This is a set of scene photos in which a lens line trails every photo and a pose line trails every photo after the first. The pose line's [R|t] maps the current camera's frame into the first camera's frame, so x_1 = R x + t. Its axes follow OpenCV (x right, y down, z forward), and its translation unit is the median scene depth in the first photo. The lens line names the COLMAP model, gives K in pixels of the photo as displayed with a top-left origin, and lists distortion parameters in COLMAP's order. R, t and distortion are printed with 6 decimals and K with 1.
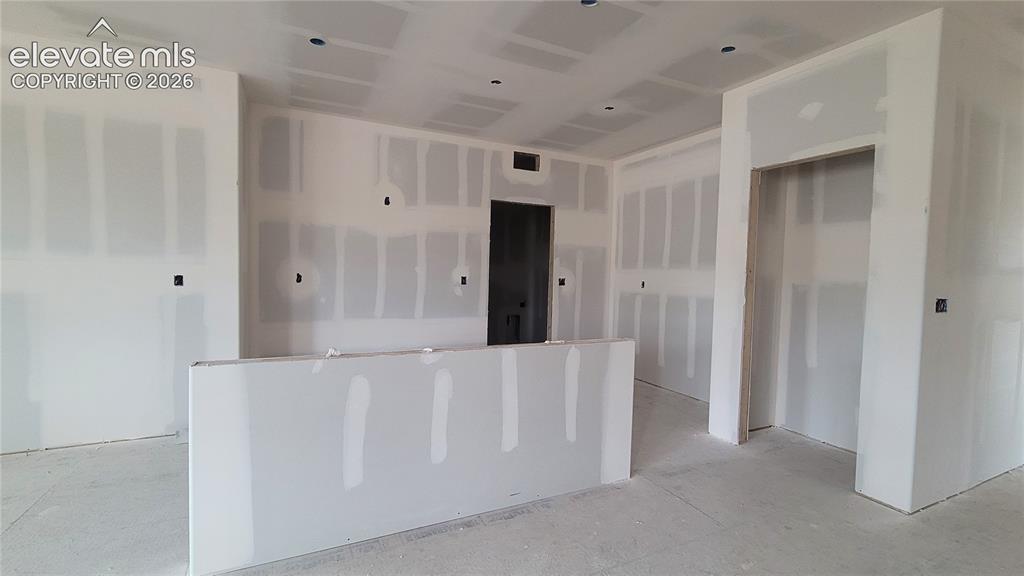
lens RADIAL K [[449.0, 0, 510.8], [0, 449.0, 287.3], [0, 0, 1]] dist [-0.001240, 0.000406]
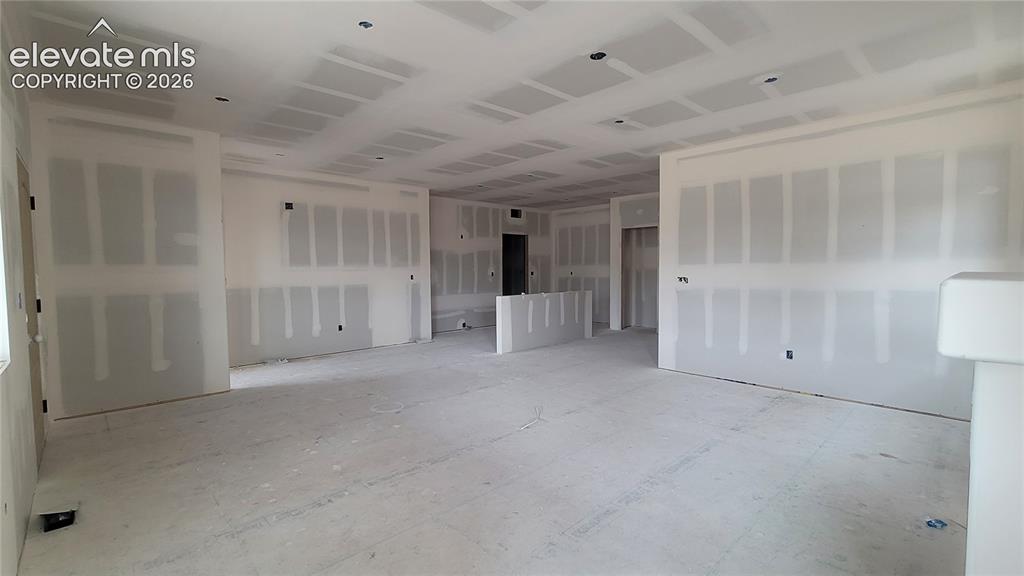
lens RADIAL K [[449.0, 0, 513.9], [0, 449.0, 285.5], [0, 0, 1]] dist [-0.001240, 0.000406]
pose [[0.951307, -0.045636, 0.304847, -0.716337], [0.044454, 0.998953, 0.010822, 0.020096], [-0.305021, 0.003256, 0.952340, -1.072545]]
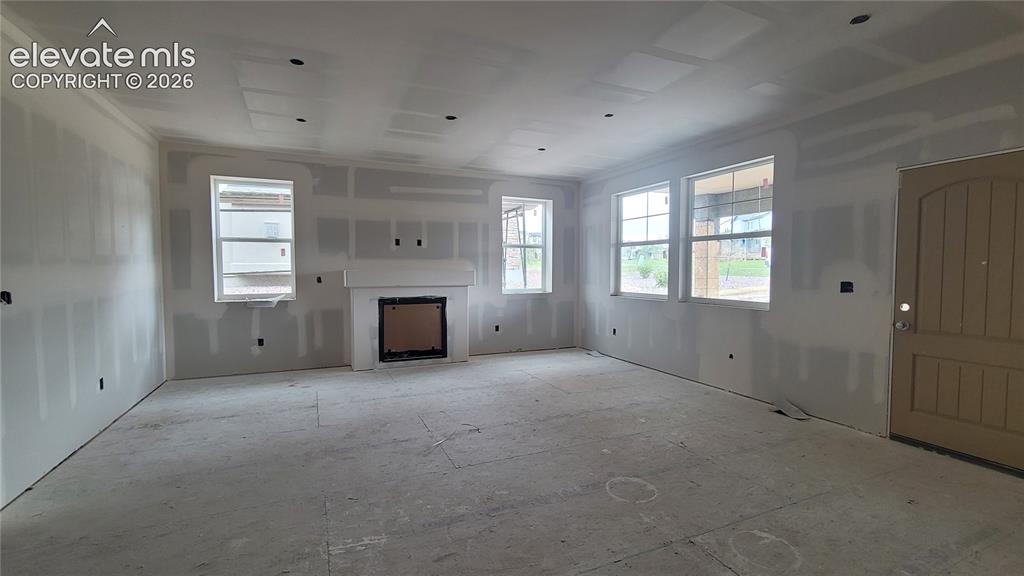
lens RADIAL K [[449.0, 0, 516.9], [0, 449.0, 288.1], [0, 0, 1]] dist [-0.001240, 0.000406]
pose [[-0.999213, -0.028935, 0.027150, -0.548452], [-0.026516, 0.995978, 0.085586, -0.037178], [-0.029517, 0.084798, -0.995961, 0.511882]]
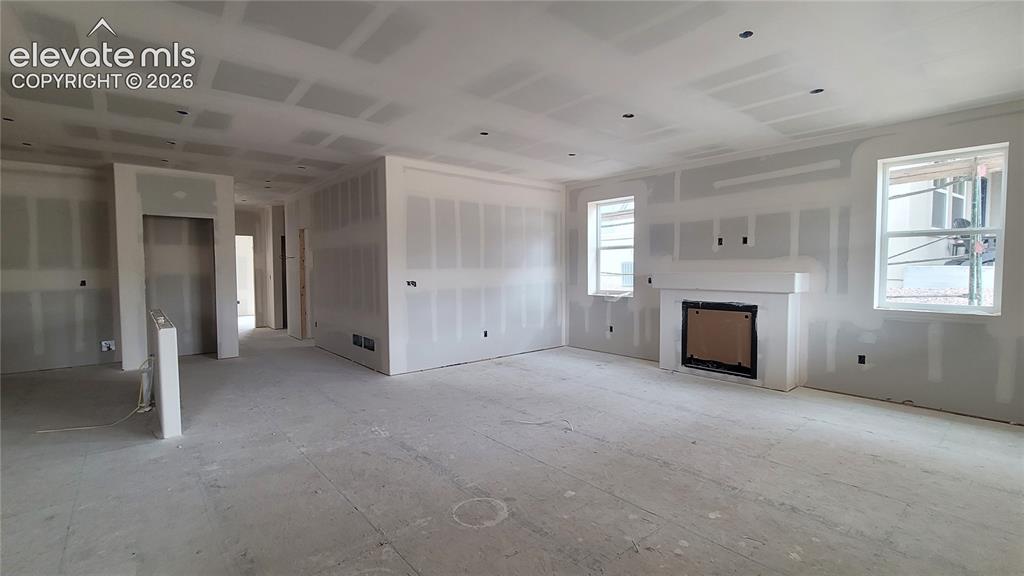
lens RADIAL K [[449.0, 0, 515.4], [0, 449.0, 289.2], [0, 0, 1]] dist [-0.001240, 0.000406]
pose [[-0.255002, -0.071491, 0.964294, -1.227798], [0.036792, 0.995823, 0.083558, -0.043646], [-0.966240, 0.056786, -0.251306, 0.012182]]
